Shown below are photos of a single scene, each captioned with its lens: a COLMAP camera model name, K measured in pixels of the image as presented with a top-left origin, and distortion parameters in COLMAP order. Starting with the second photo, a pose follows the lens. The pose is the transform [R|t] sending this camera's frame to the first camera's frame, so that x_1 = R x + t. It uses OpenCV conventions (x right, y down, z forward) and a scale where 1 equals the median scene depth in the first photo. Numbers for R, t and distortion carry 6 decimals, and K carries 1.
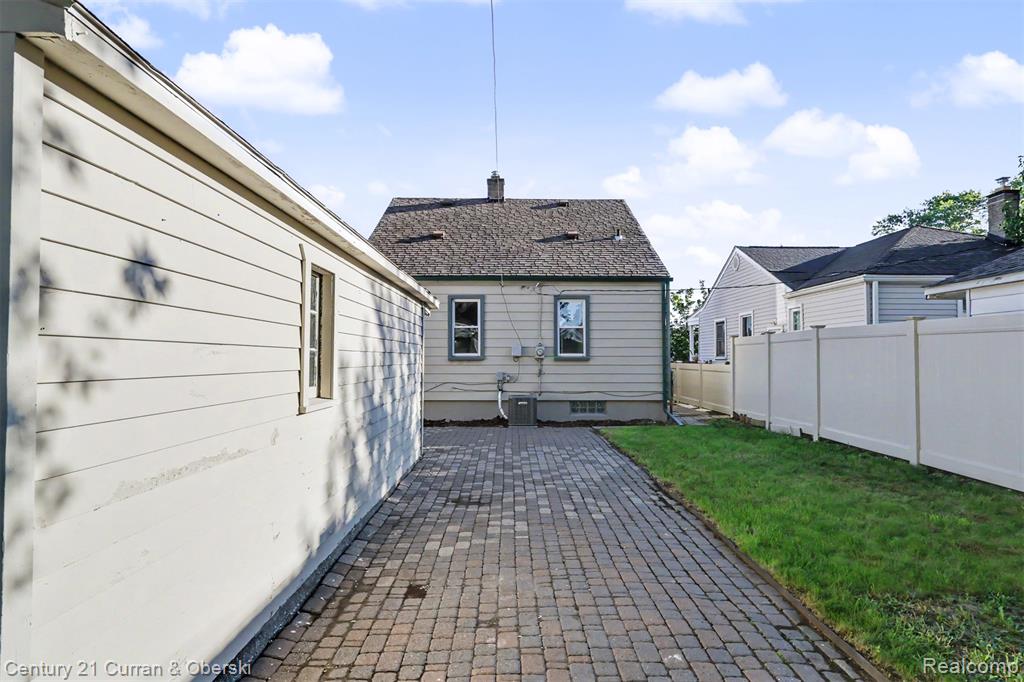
lens RADIAL K [[573.7, 0, 513.2], [0, 573.7, 340.1], [0, 0, 1]] dist [0.005404, 0.001720]
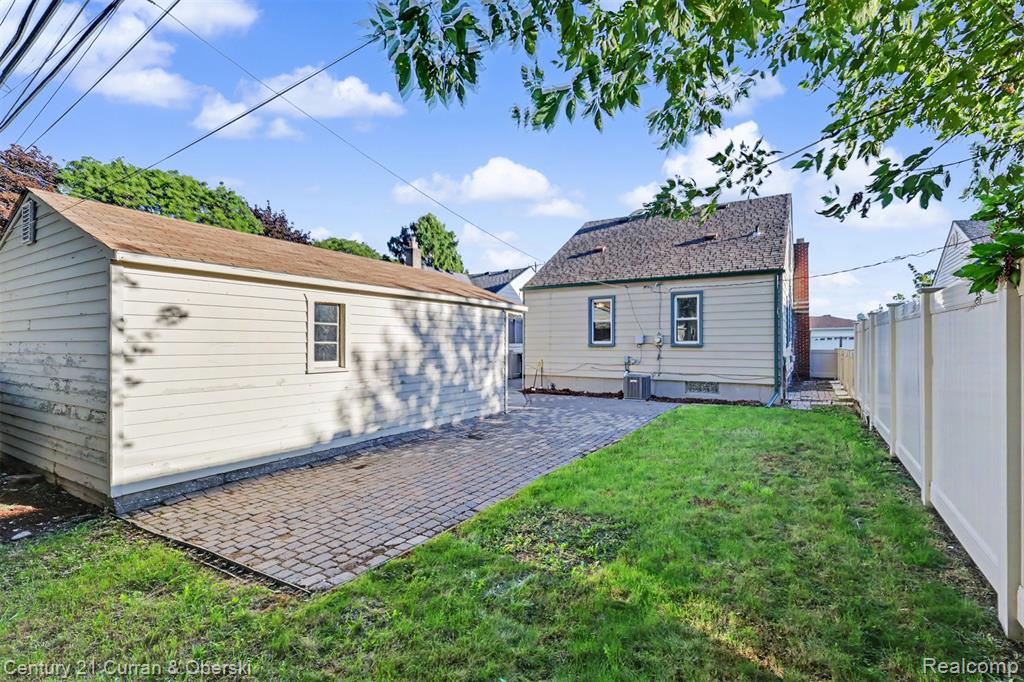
lens RADIAL K [[480.4, 0, 514.2], [0, 480.4, 344.1], [0, 0, 1]] dist [-0.022131, -0.000082]
pose [[0.843202, -0.001404, -0.537595, 0.332536], [0.016395, 0.999599, 0.023106, 0.001098], [0.537347, -0.028297, 0.842886, -0.014515]]
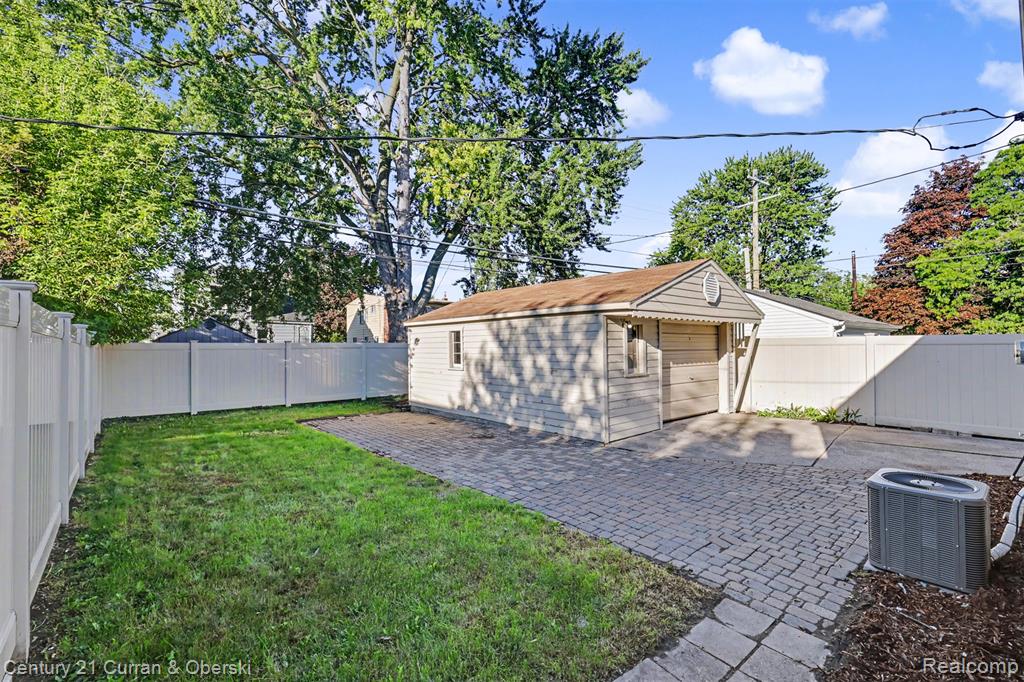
lens RADIAL K [[459.4, 0, 511.9], [0, 459.4, 340.6], [0, 0, 1]] dist [0.004355, 0.000285]
pose [[-0.763632, -0.009407, -0.645583, 0.367080], [0.018402, 0.999171, -0.036327, 0.018752], [0.645389, -0.039621, -0.762826, 1.002563]]
